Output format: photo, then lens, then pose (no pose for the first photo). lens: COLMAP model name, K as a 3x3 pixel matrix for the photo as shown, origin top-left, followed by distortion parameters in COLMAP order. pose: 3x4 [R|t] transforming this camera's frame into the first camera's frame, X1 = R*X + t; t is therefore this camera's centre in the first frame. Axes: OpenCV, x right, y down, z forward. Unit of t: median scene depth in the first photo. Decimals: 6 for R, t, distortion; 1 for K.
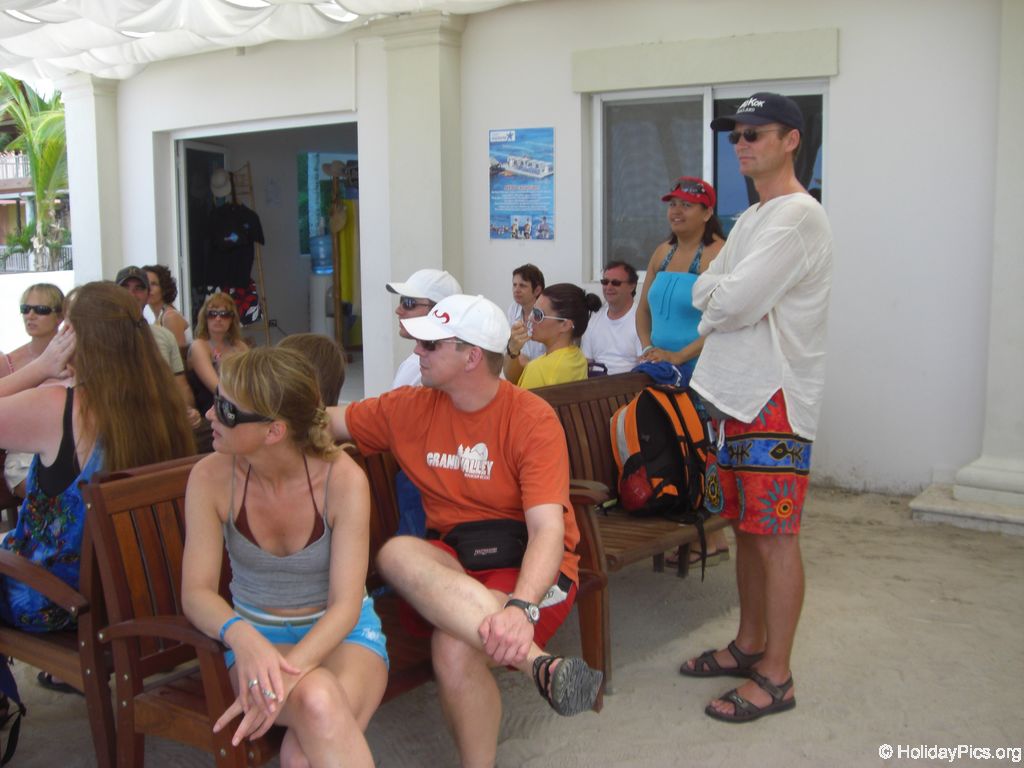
lens RADIAL K [[1120.8, 0, 506.5], [0, 1120.8, 387.6], [0, 0, 1]] dist [-0.194822, 0.179848]
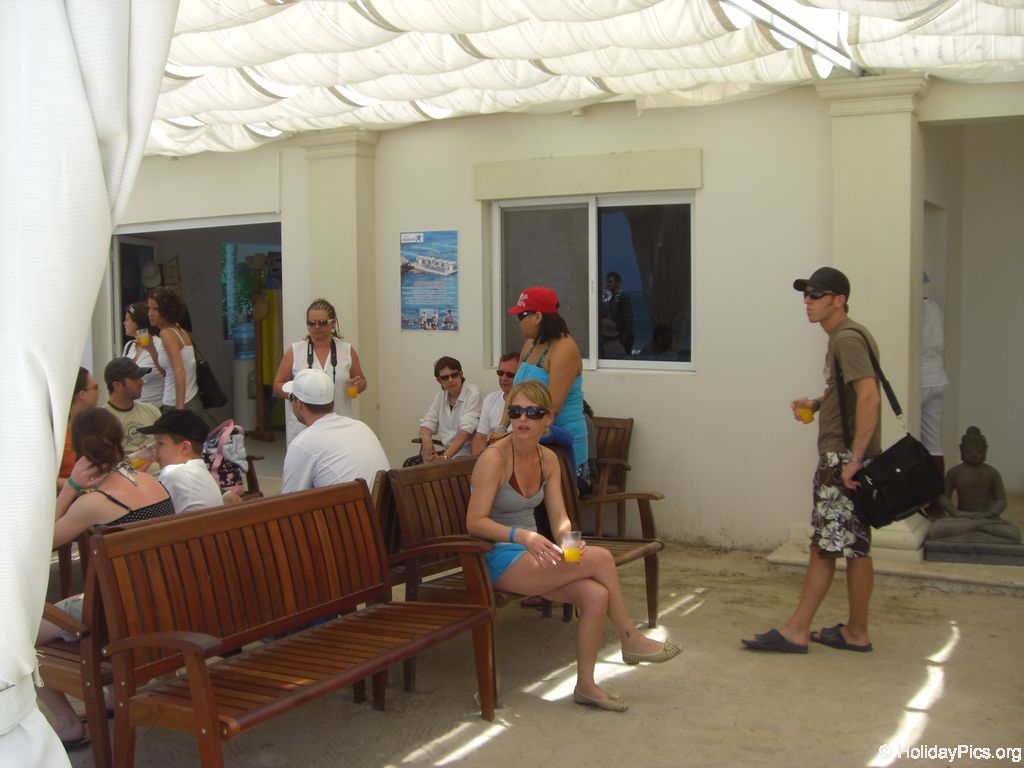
lens RADIAL K [[1123.2, 0, 512.0], [0, 1123.2, 384.0], [0, 0, 1]] dist [-0.234385, 0.266074]
pose [[0.996662, -0.007727, 0.081272, 0.004376], [0.013569, 0.997343, -0.071578, 0.002455], [-0.080503, 0.072442, 0.994118, -0.120001]]
